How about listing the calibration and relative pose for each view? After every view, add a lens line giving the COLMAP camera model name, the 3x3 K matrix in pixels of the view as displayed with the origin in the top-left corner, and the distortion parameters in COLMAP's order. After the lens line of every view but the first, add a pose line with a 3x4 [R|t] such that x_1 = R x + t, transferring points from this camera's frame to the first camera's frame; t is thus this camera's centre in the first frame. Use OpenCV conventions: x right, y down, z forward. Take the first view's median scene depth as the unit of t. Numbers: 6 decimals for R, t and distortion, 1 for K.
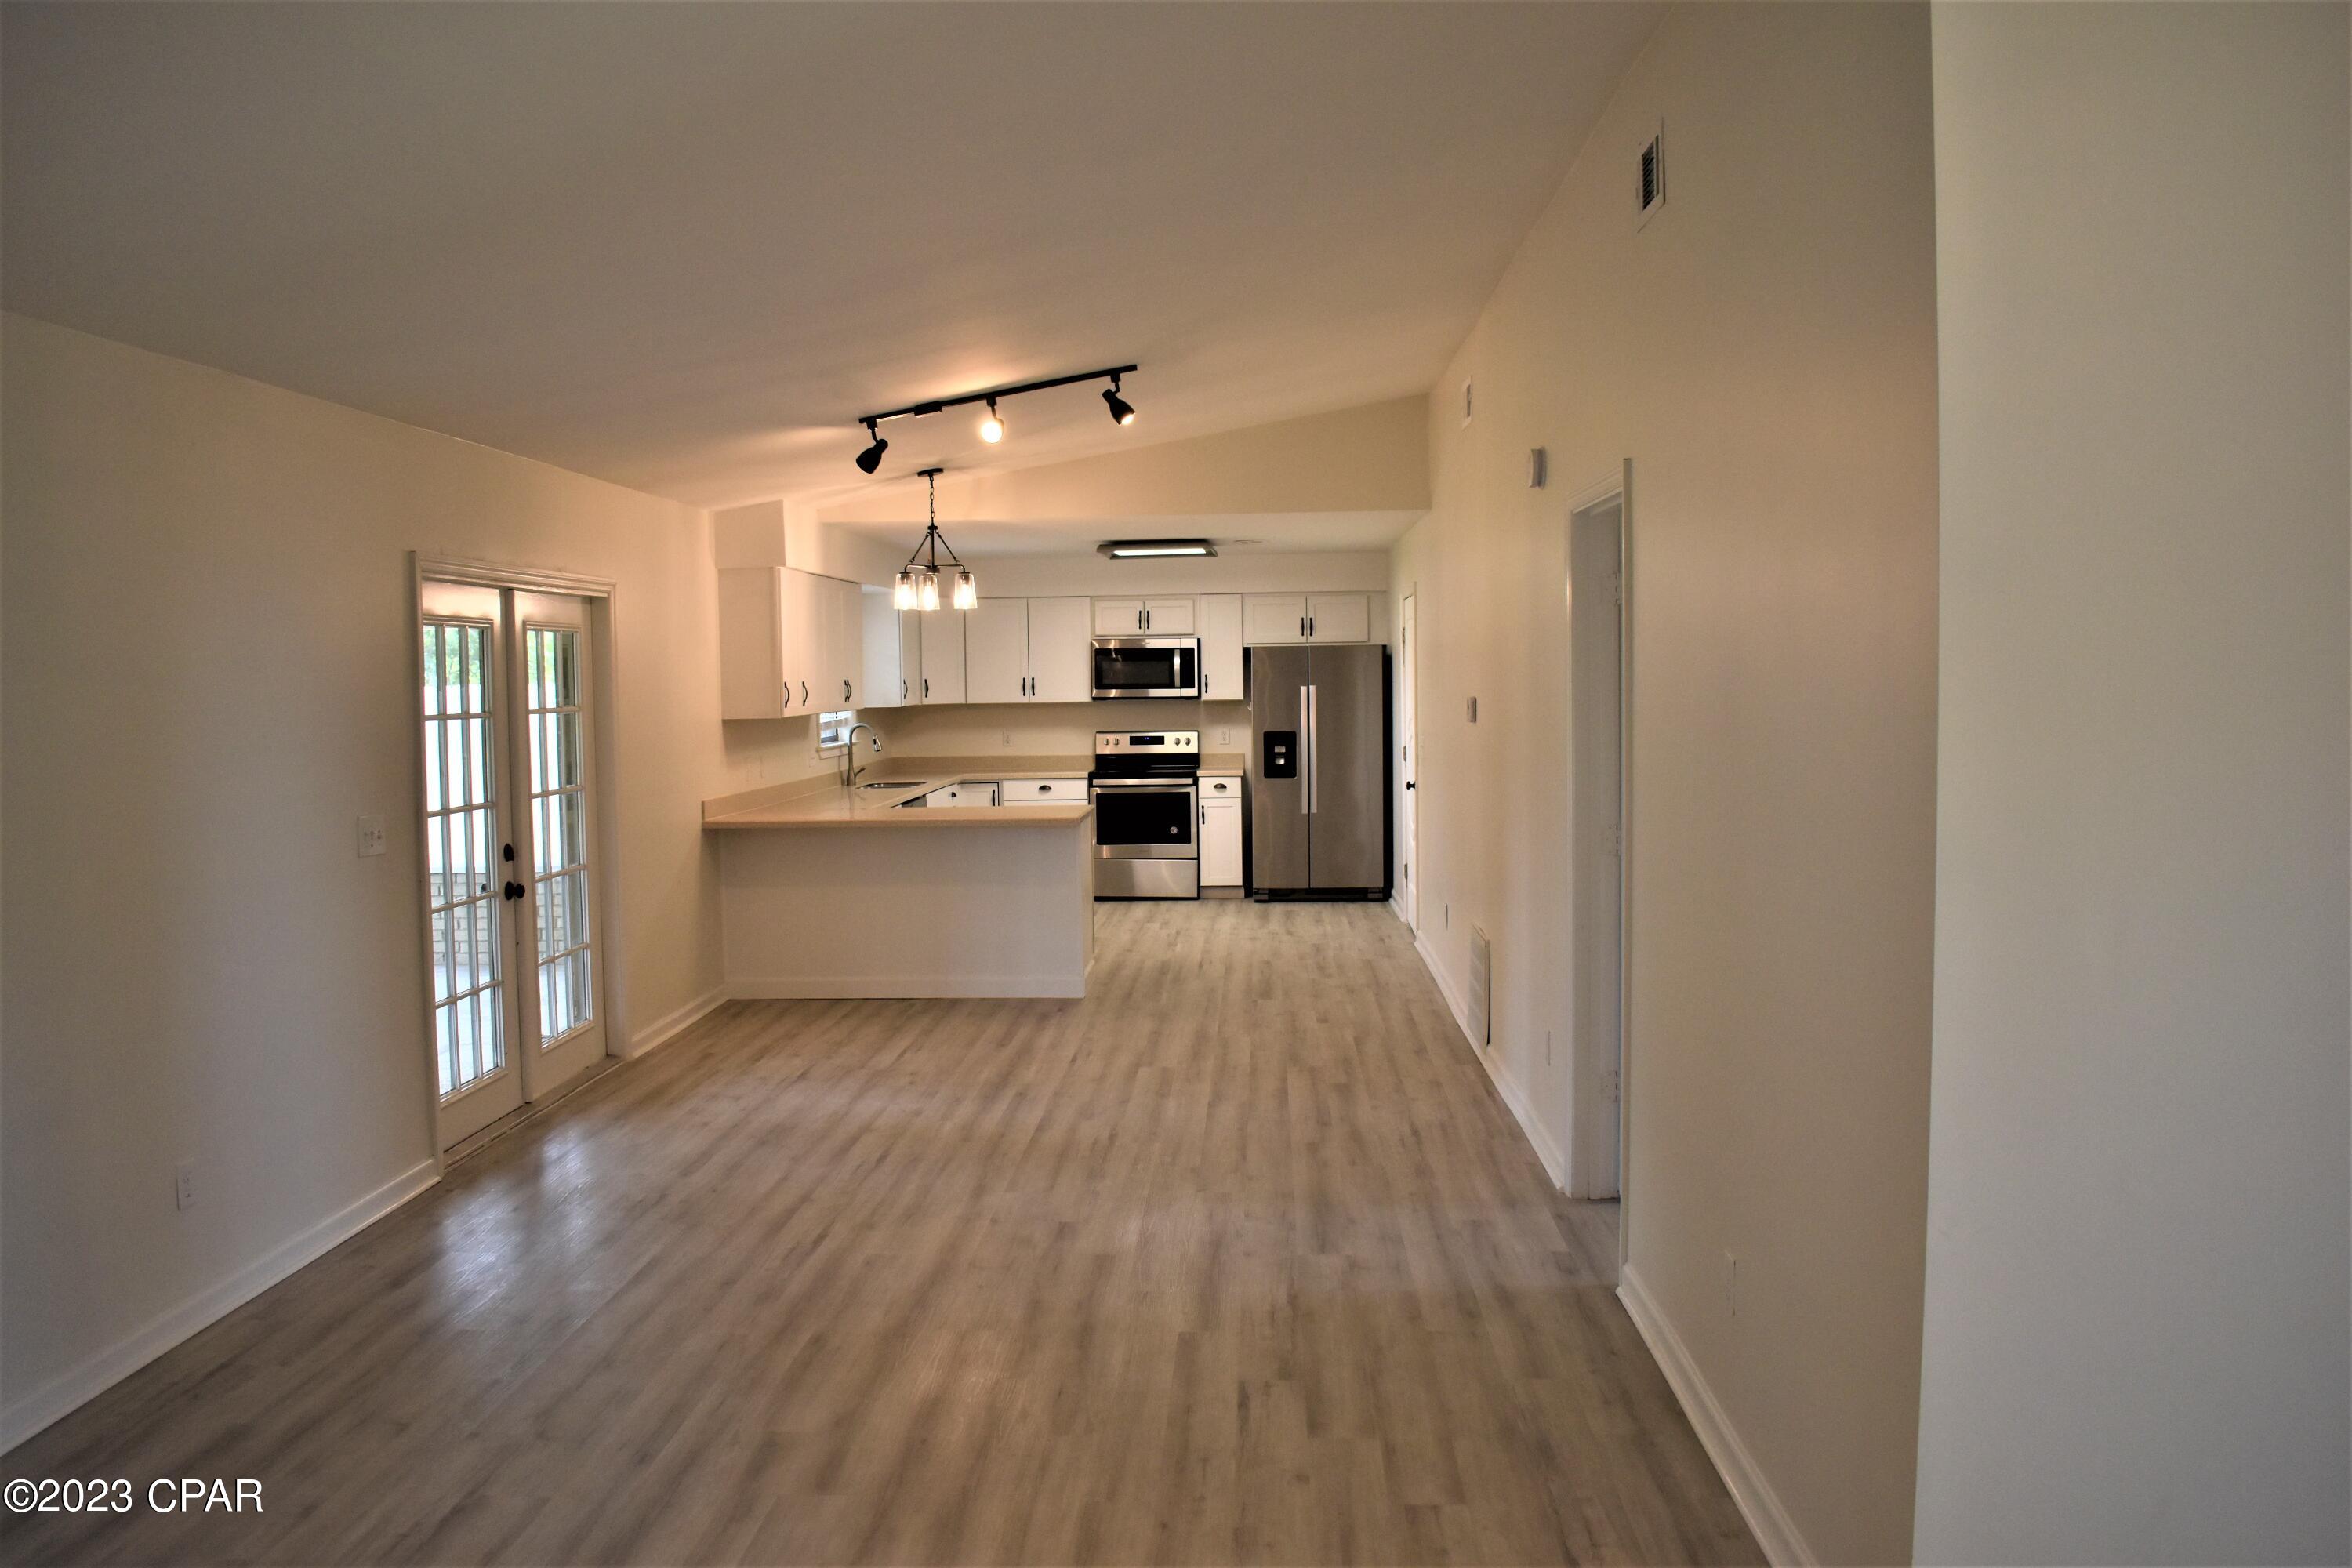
lens RADIAL K [[1833.6, 0, 1170.2], [0, 1833.6, 775.3], [0, 0, 1]] dist [-0.091595, 0.005403]
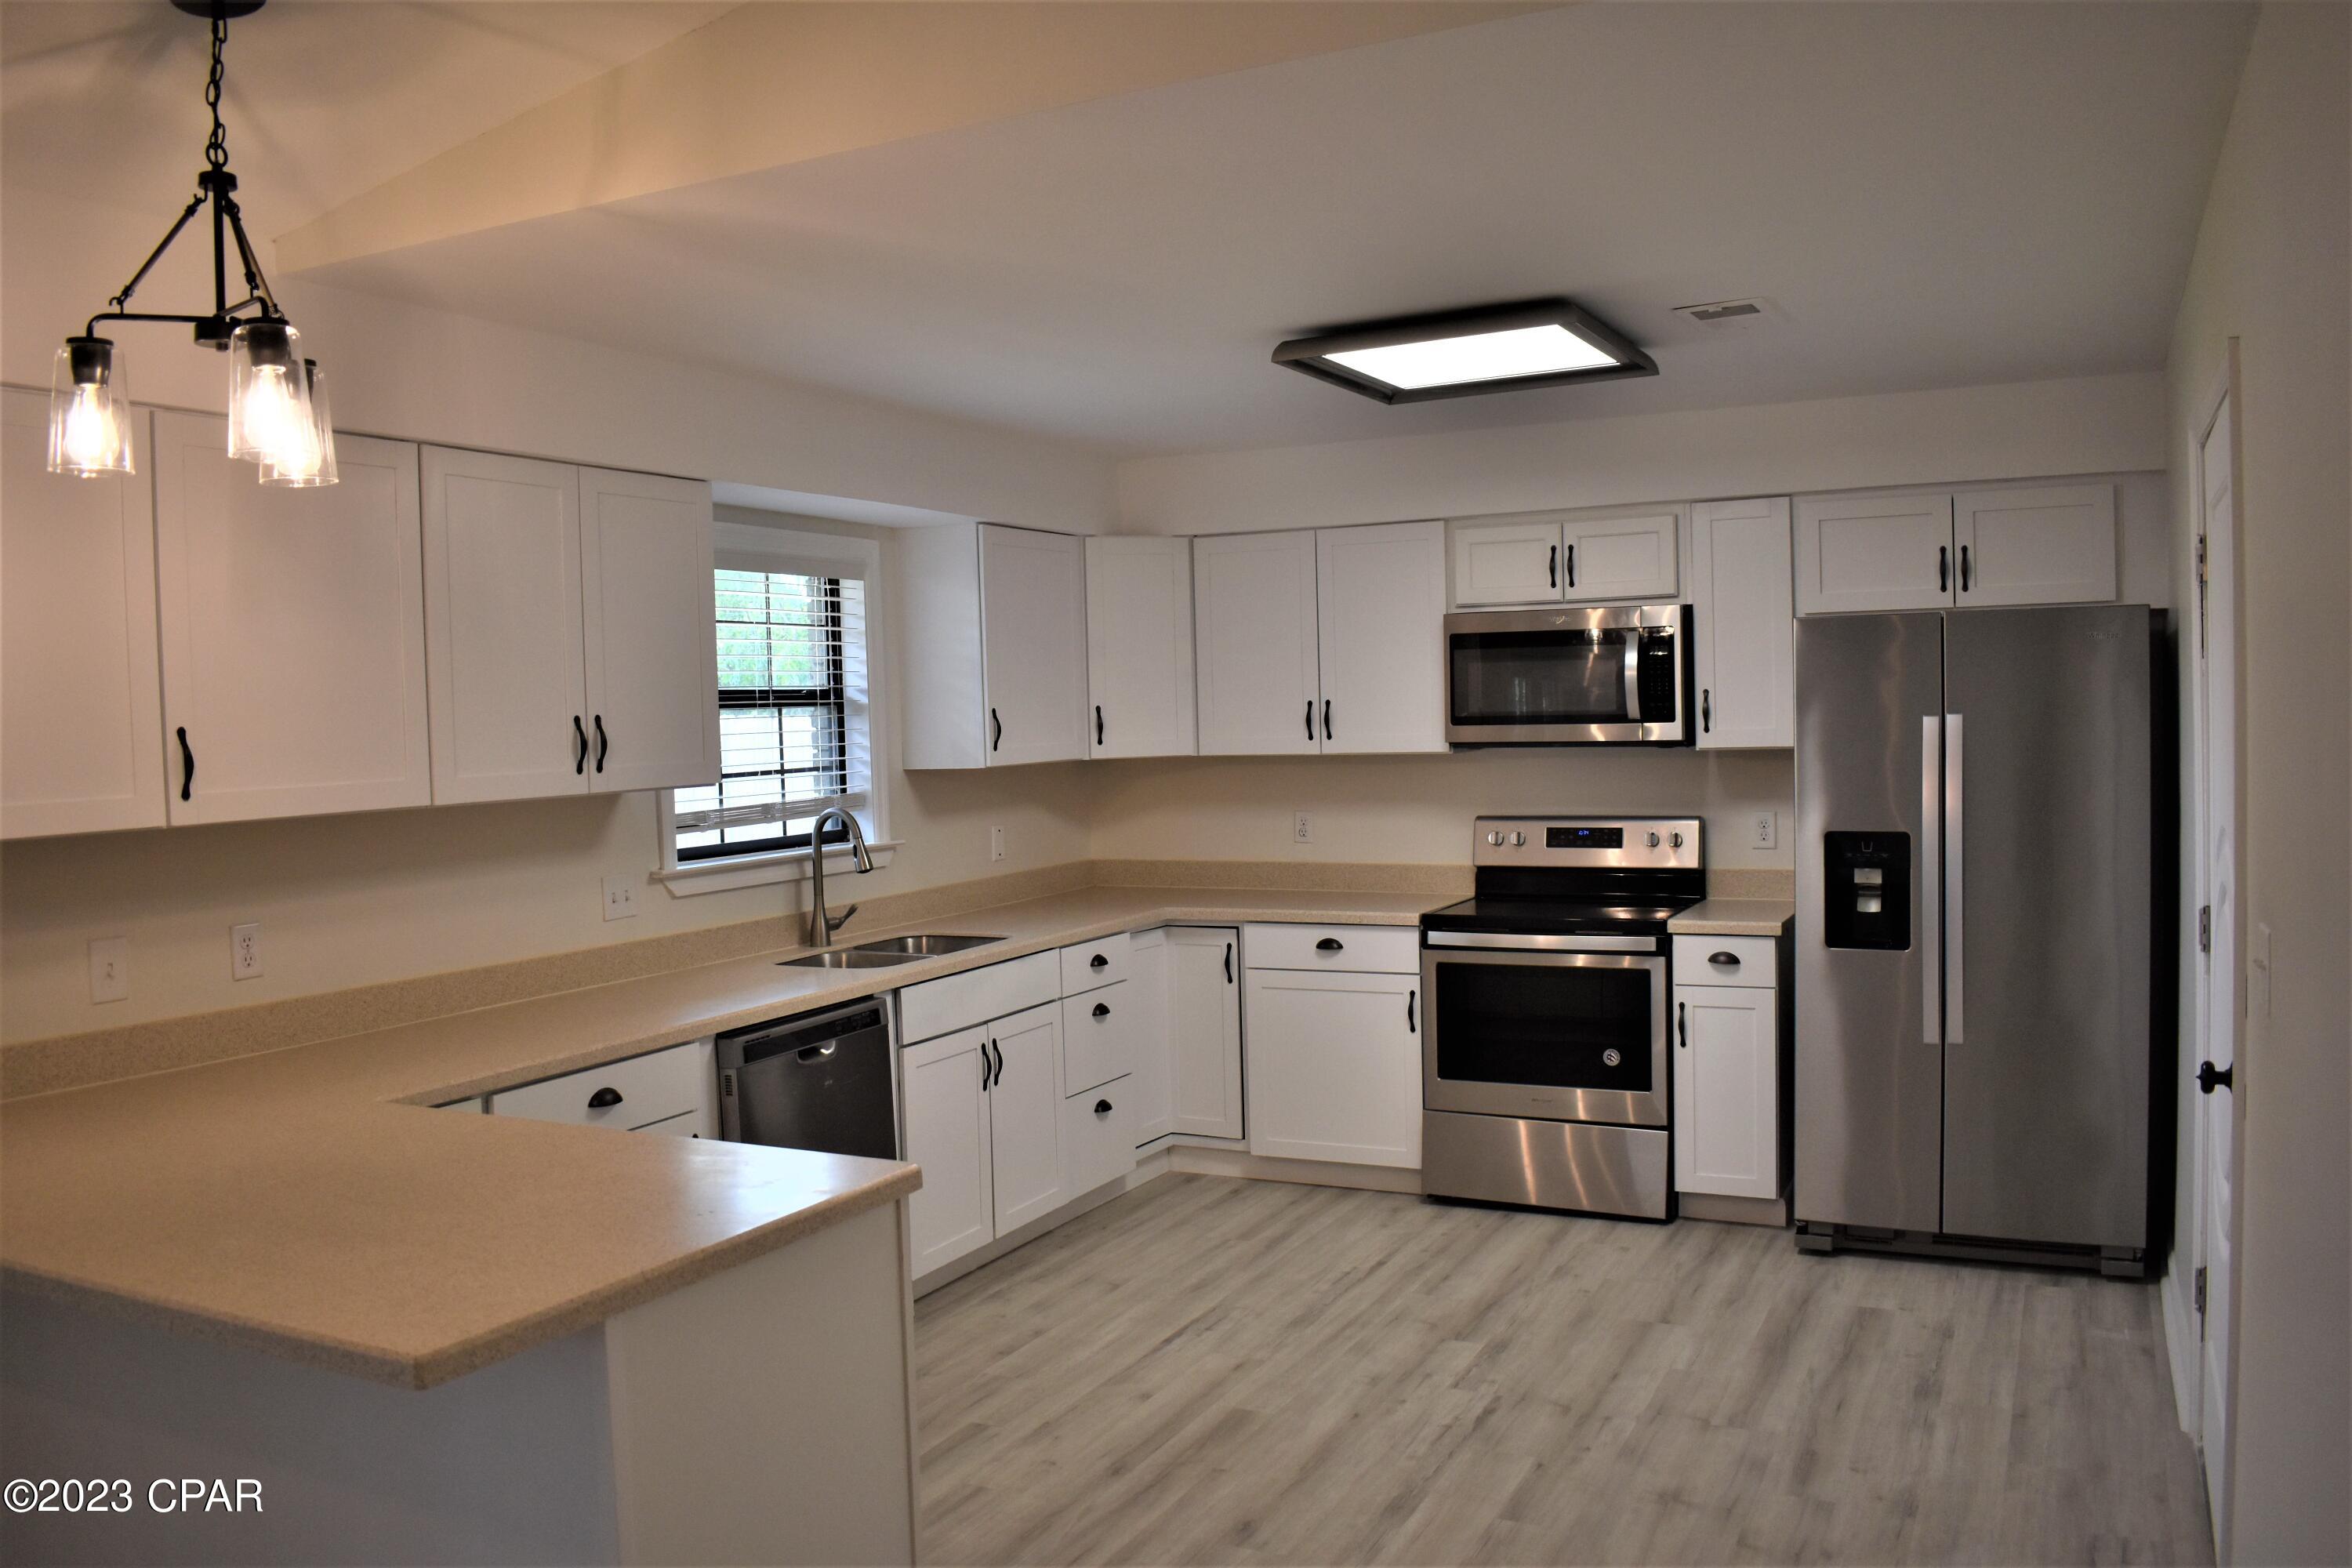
lens RADIAL K [[1833.6, 0, 1170.2], [0, 1833.6, 775.3], [0, 0, 1]] dist [-0.091595, 0.005403]
pose [[0.913560, 0.004354, -0.406680, 0.111033], [-0.008743, 0.999922, -0.008934, -0.042704], [0.406609, 0.011717, 0.913527, 0.801074]]
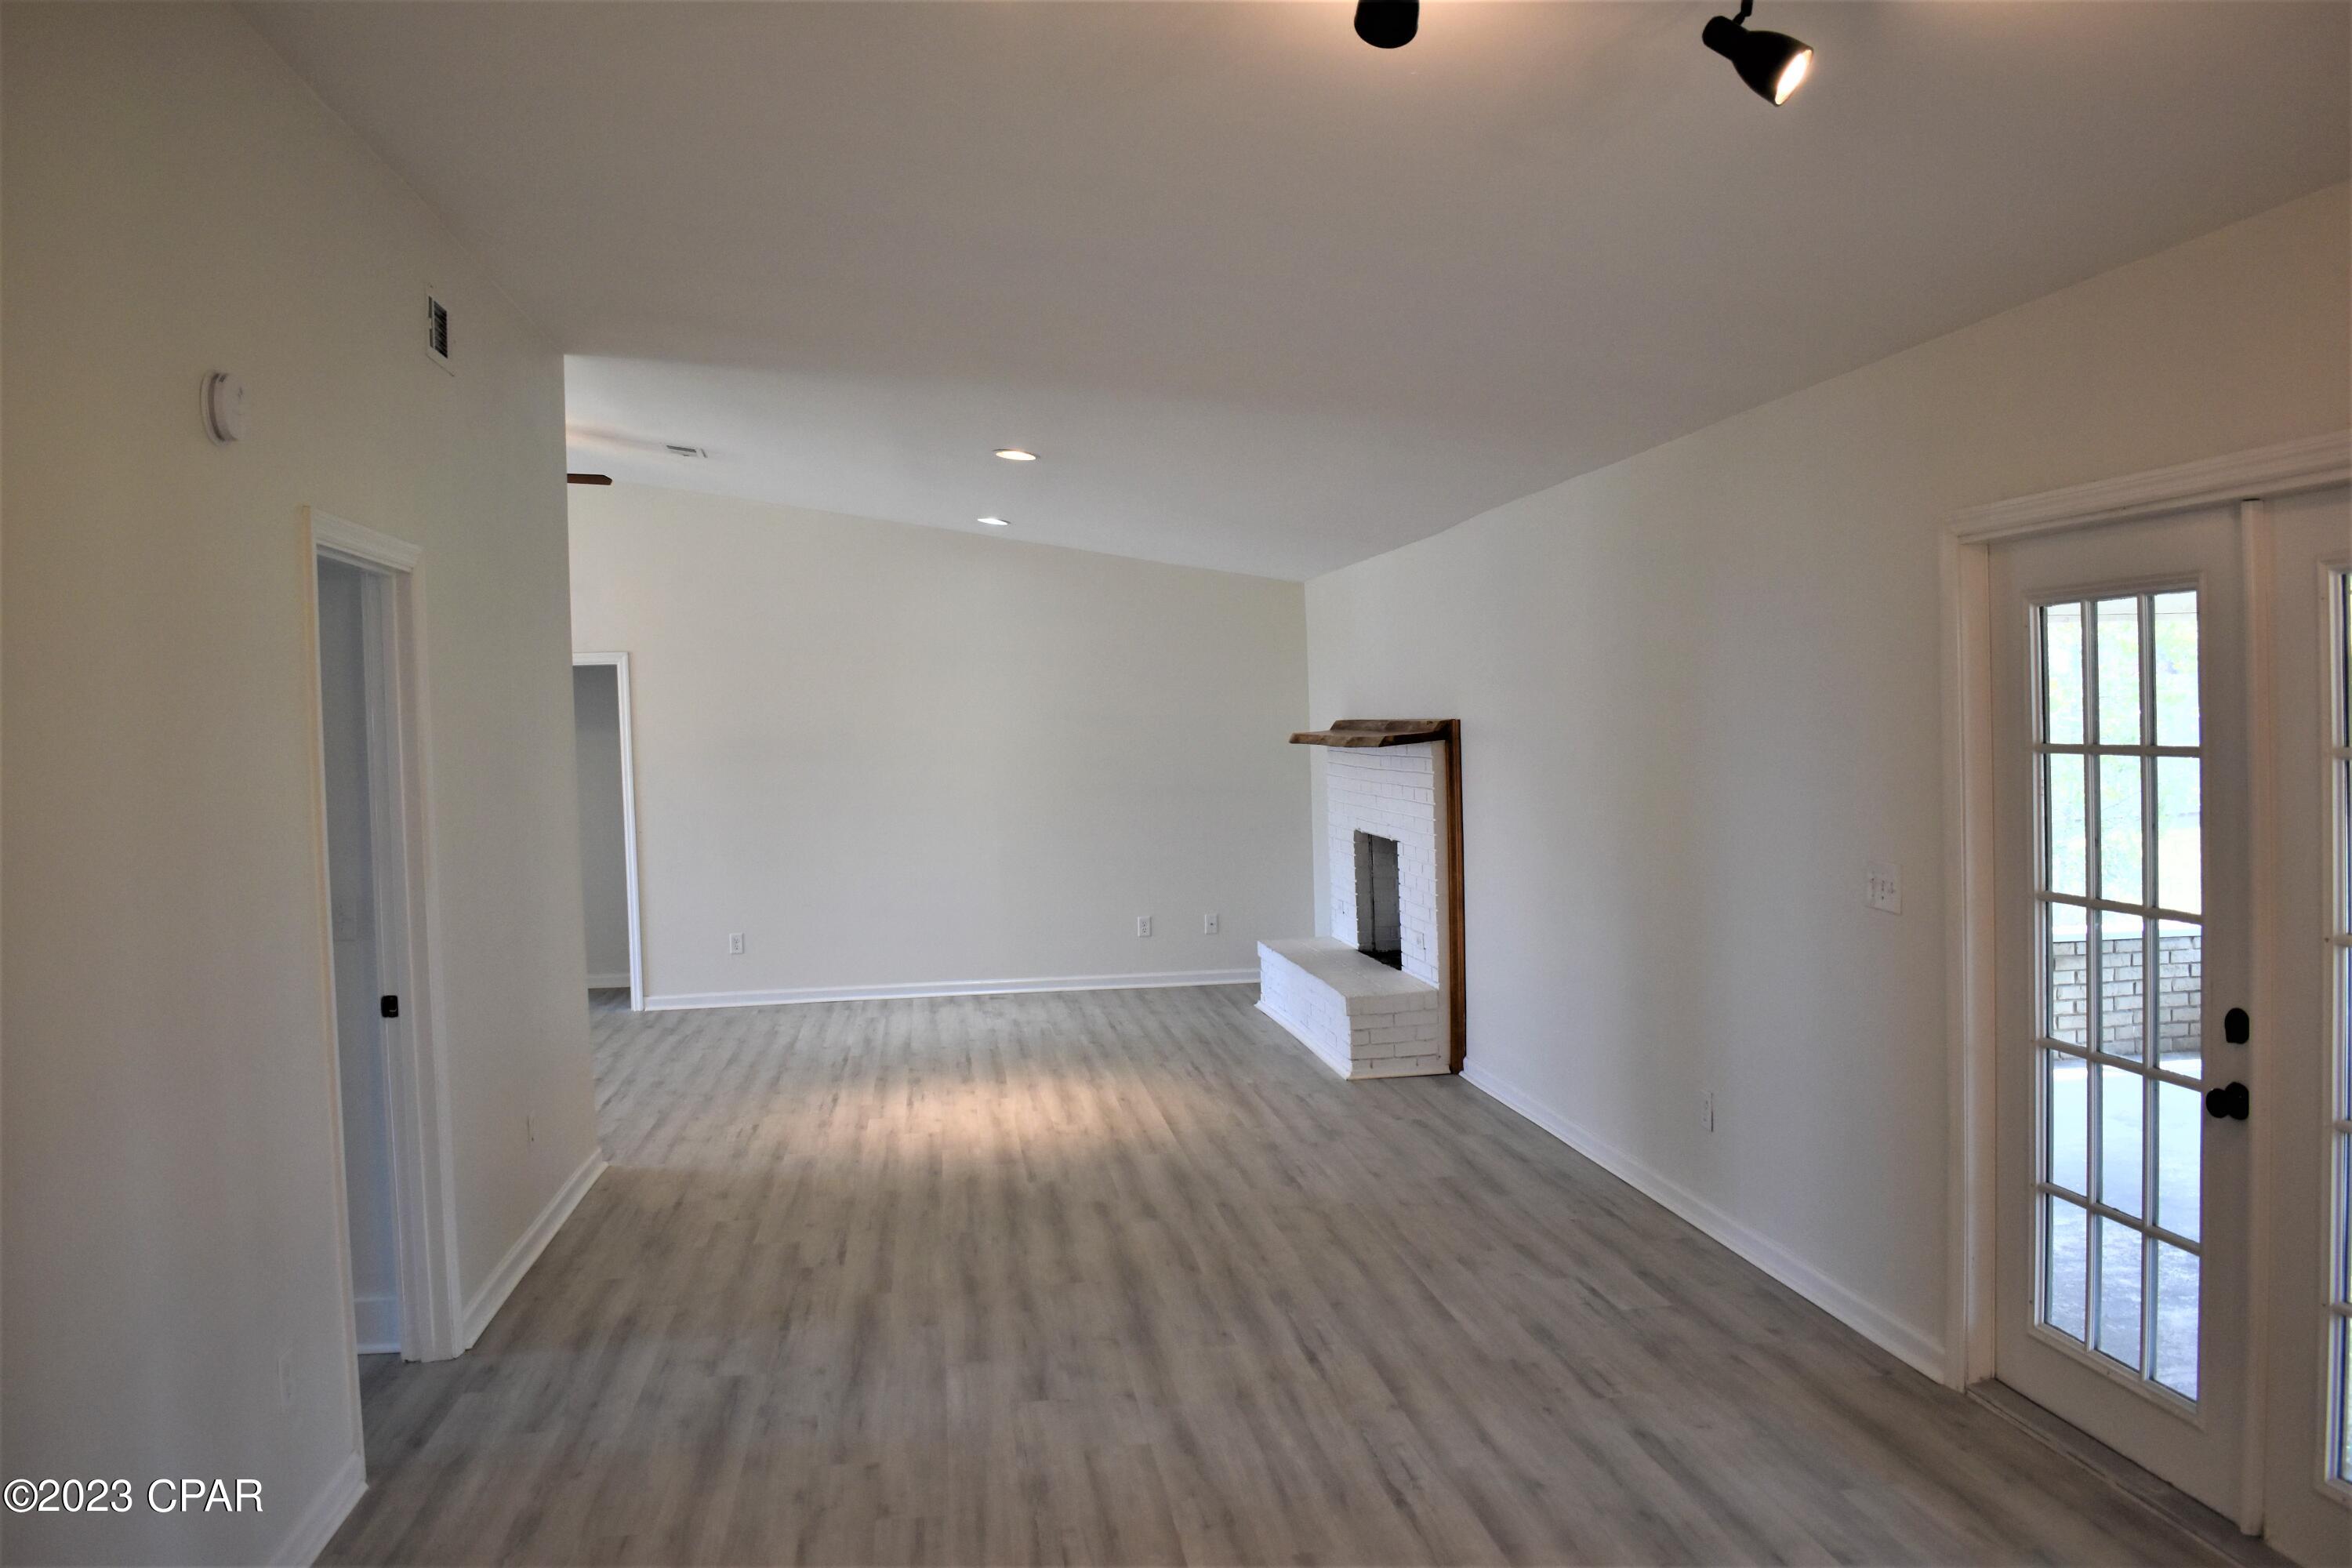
lens RADIAL K [[1833.6, 0, 1170.2], [0, 1833.6, 775.3], [0, 0, 1]] dist [-0.091595, 0.005403]
pose [[-0.983085, 0.050919, -0.175931, 0.008175], [0.036002, 0.995560, 0.086967, -0.058813], [0.179578, 0.079162, -0.980553, 1.037595]]
